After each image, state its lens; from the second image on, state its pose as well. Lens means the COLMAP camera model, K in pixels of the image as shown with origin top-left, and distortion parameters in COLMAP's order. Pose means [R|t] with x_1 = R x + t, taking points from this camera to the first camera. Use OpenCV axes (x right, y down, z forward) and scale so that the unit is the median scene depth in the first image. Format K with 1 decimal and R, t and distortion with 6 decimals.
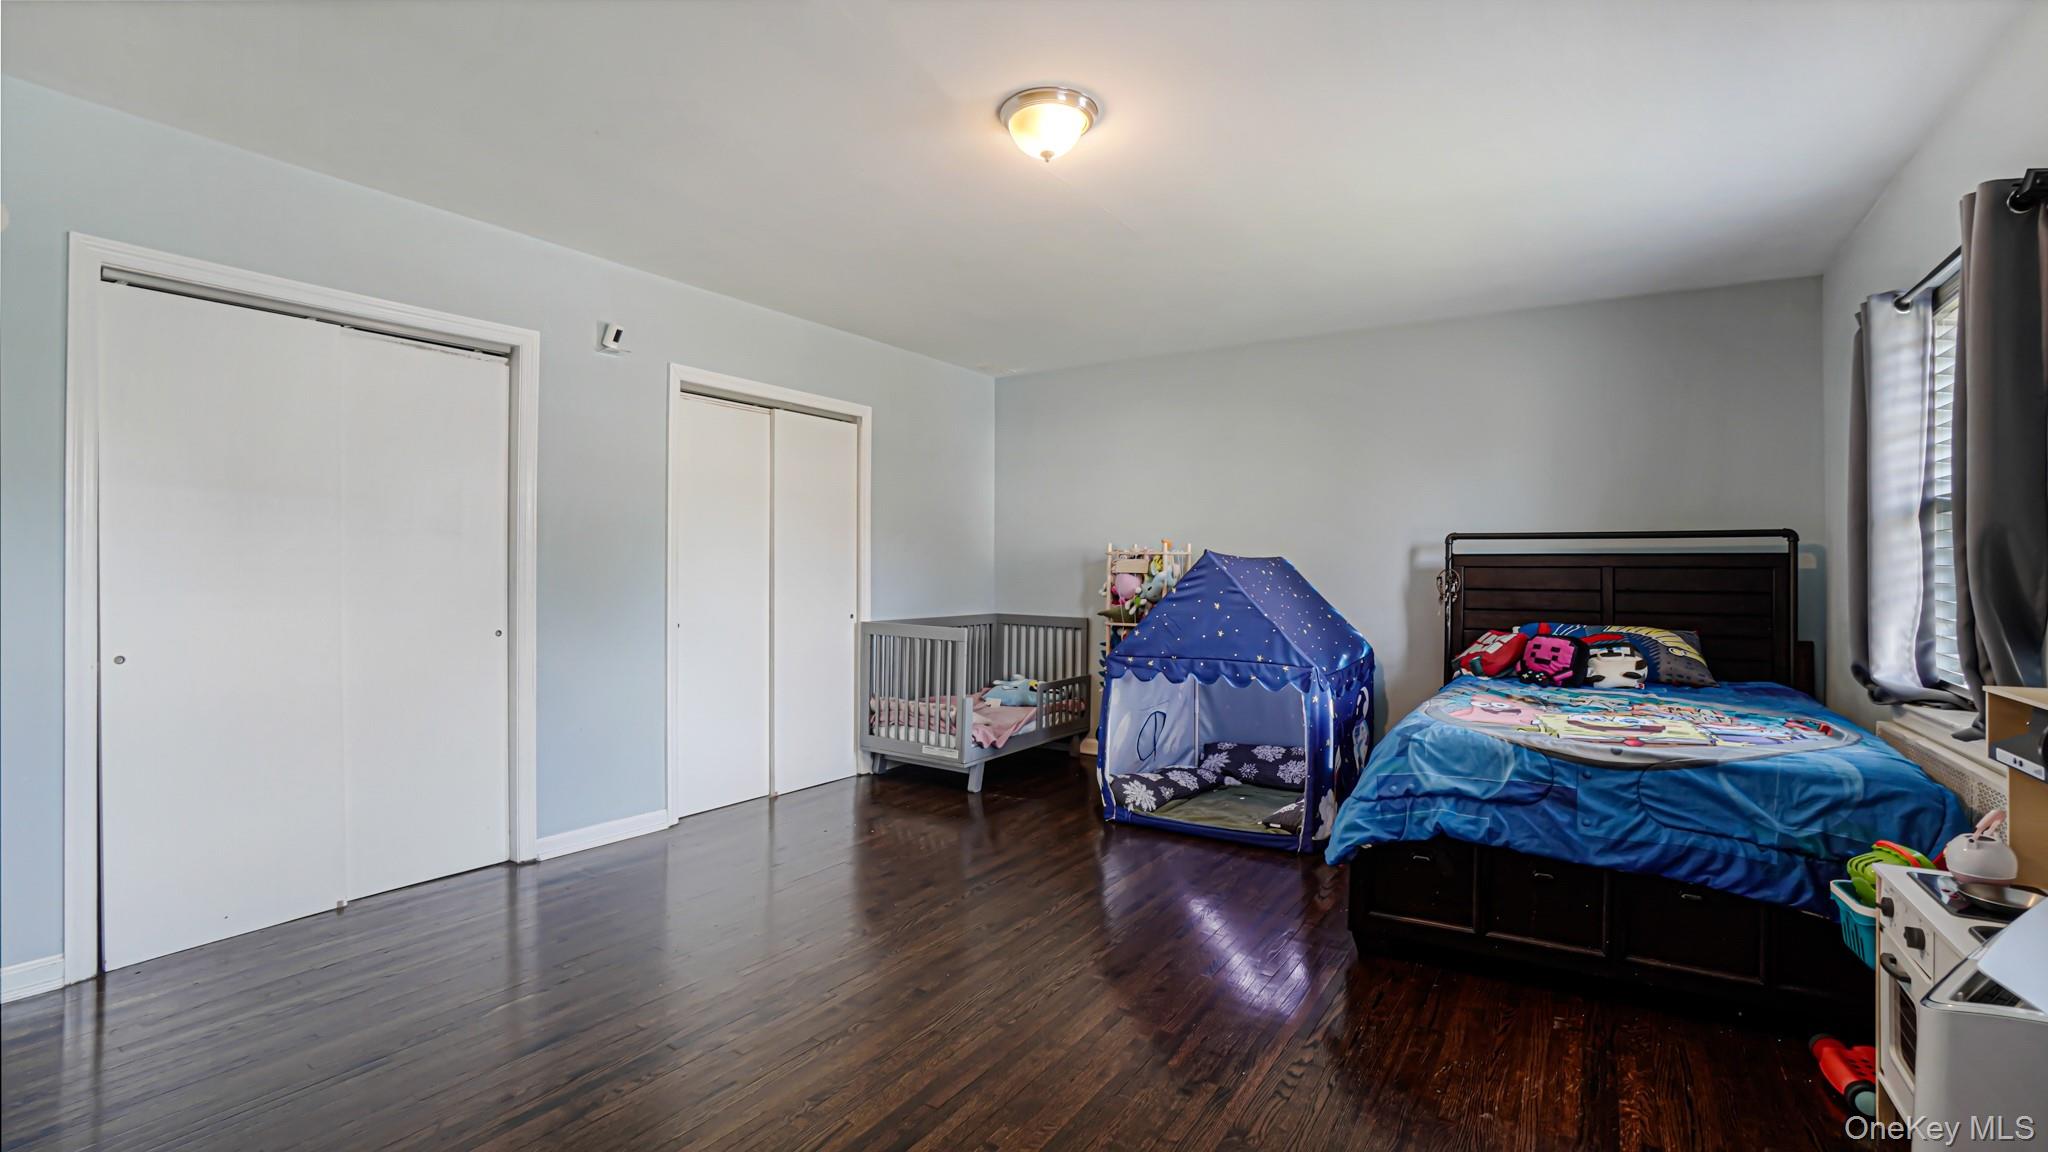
lens RADIAL K [[910.4, 0, 1024.0], [0, 910.4, 576.0], [0, 0, 1]] dist [-0.001090, 0.000079]
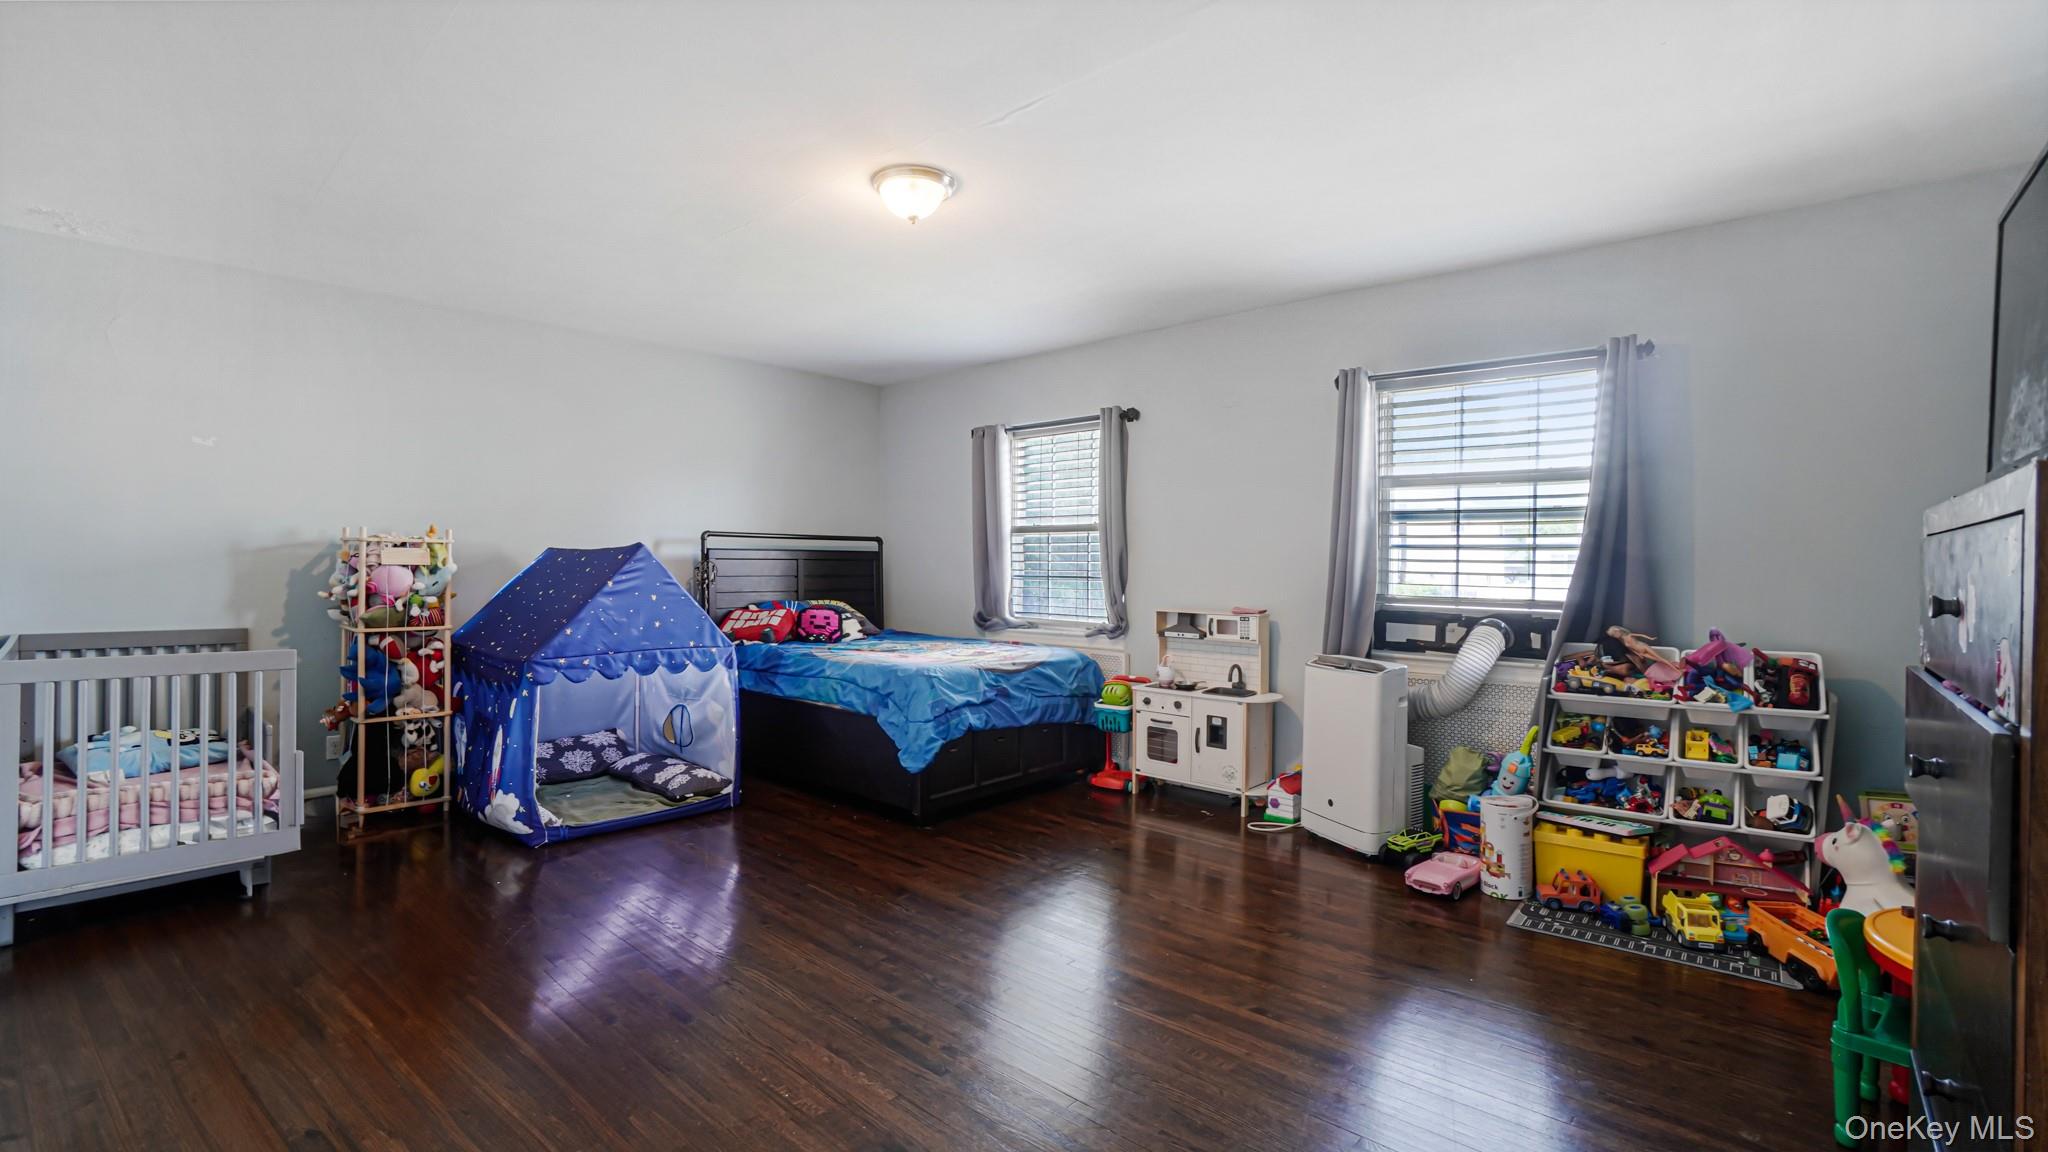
lens RADIAL K [[910.4, 0, 1024.0], [0, 910.4, 576.0], [0, 0, 1]] dist [-0.001090, 0.000079]
pose [[0.201213, -0.017845, 0.979385, -0.736627], [0.000902, 0.999837, 0.018033, -0.009777], [-0.979547, -0.002745, 0.201196, 0.402498]]
